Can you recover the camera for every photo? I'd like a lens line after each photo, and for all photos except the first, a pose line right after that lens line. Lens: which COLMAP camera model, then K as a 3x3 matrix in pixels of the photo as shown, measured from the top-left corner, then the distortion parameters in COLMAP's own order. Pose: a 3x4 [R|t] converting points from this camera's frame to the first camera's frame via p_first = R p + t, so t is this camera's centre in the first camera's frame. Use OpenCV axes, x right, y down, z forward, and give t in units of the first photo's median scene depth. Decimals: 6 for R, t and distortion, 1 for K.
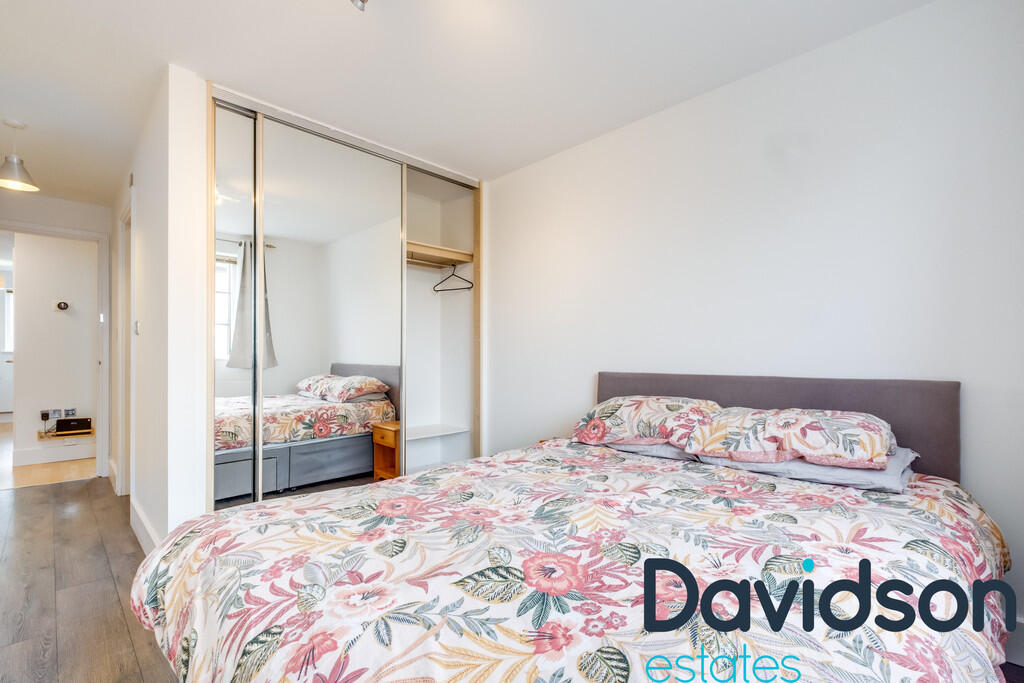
lens RADIAL K [[436.6, 0, 532.6], [0, 436.6, 353.3], [0, 0, 1]] dist [0.000392, -0.000209]
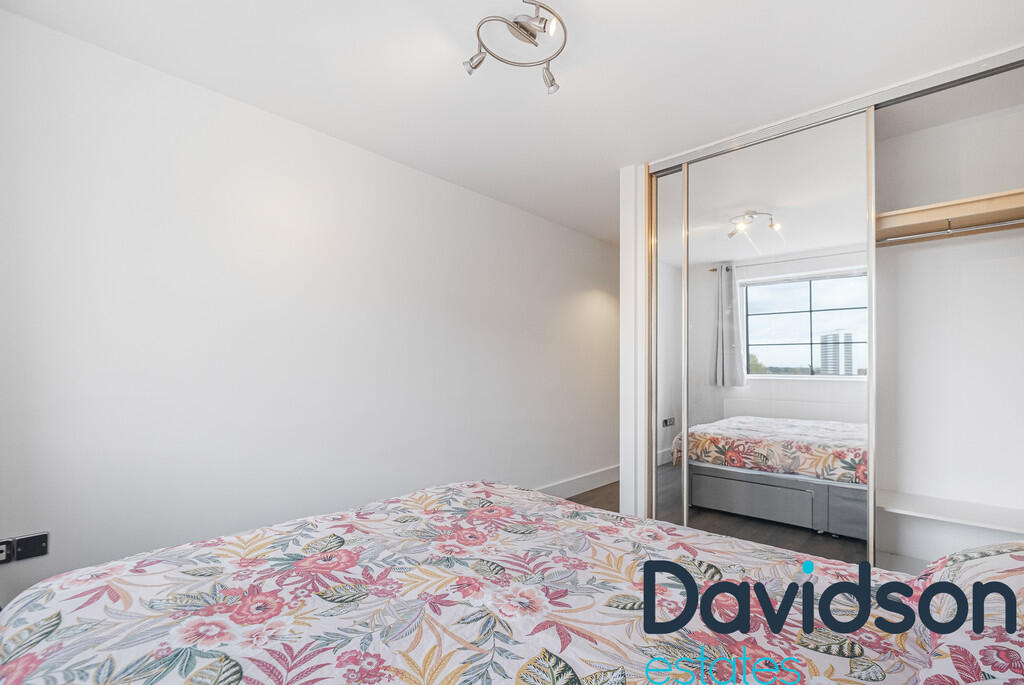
lens RADIAL K [[453.7, 0, 511.3], [0, 453.7, 356.2], [0, 0, 1]] dist [-0.000983, -0.000902]
pose [[0.046251, -0.025868, -0.998595, 1.021302], [-0.003124, 0.999656, -0.026040, -0.051773], [0.998925, 0.004324, 0.046154, 1.058975]]
